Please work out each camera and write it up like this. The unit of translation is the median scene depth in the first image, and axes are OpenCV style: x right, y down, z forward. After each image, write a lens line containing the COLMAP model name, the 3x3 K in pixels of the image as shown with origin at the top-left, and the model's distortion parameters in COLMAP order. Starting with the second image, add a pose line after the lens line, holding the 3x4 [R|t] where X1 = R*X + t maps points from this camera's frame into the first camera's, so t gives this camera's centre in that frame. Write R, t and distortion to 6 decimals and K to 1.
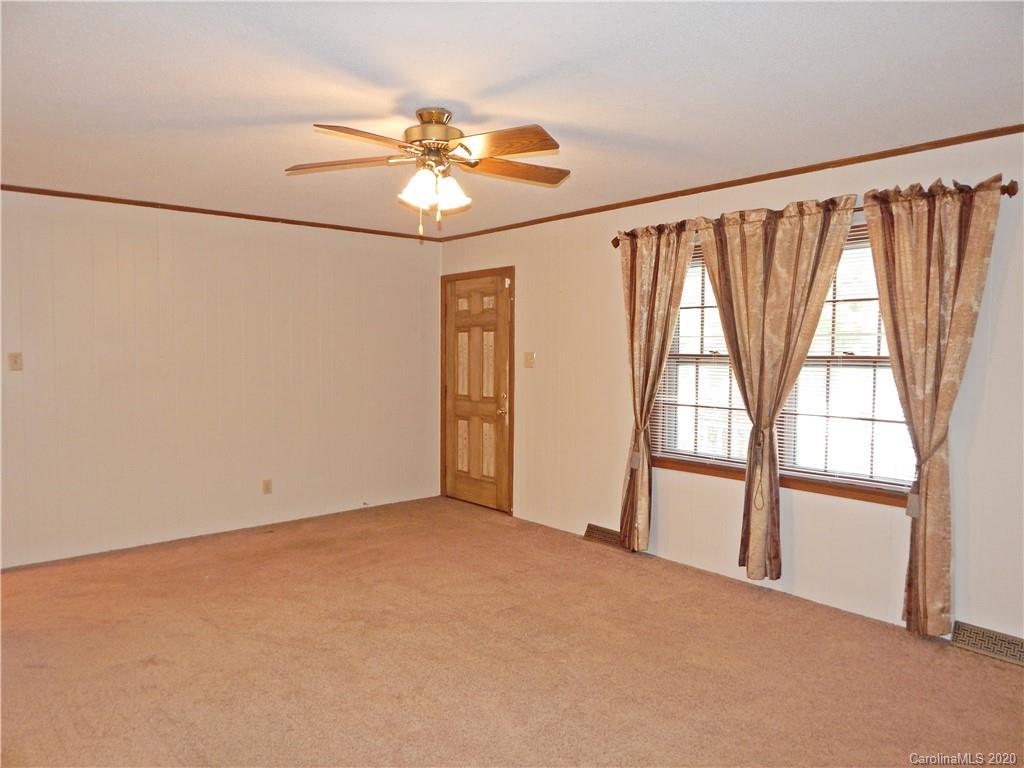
lens RADIAL K [[705.3, 0, 516.7], [0, 705.3, 379.3], [0, 0, 1]] dist [0.042411, -0.035158]
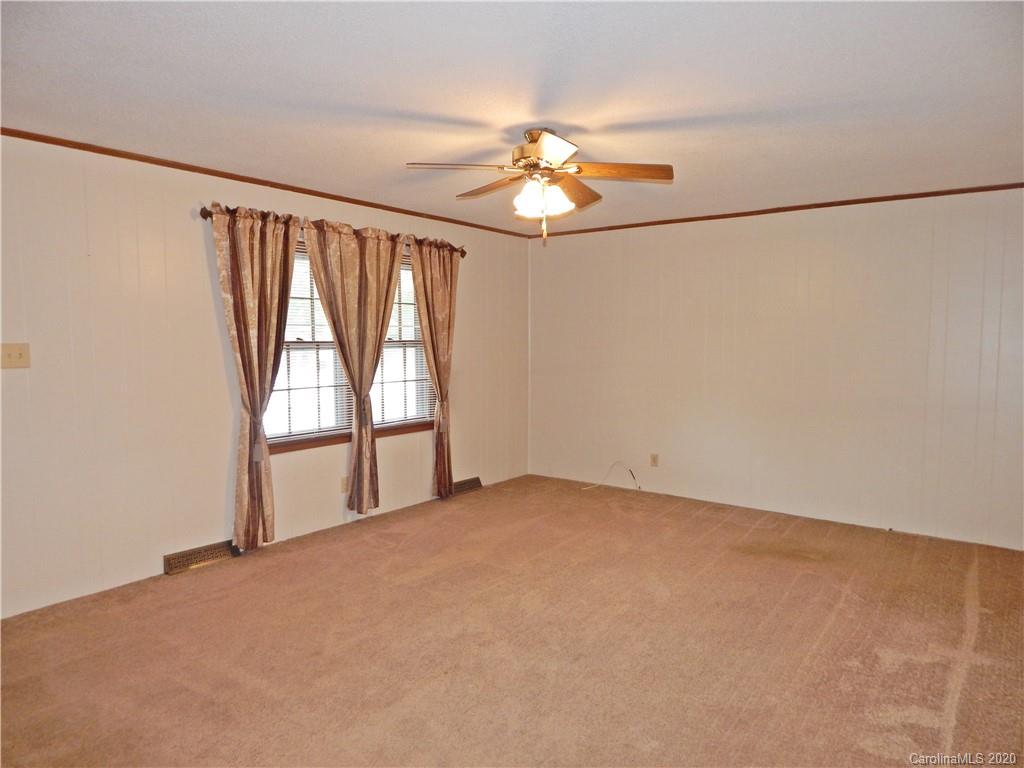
lens RADIAL K [[676.2, 0, 512.0], [0, 676.2, 384.0], [0, 0, 1]] dist [-0.003048, -0.003172]
pose [[-0.198255, -0.076555, 0.977156, -0.891748], [0.042189, 0.995355, 0.086541, -0.049789], [-0.979242, 0.058383, -0.194104, 0.950291]]
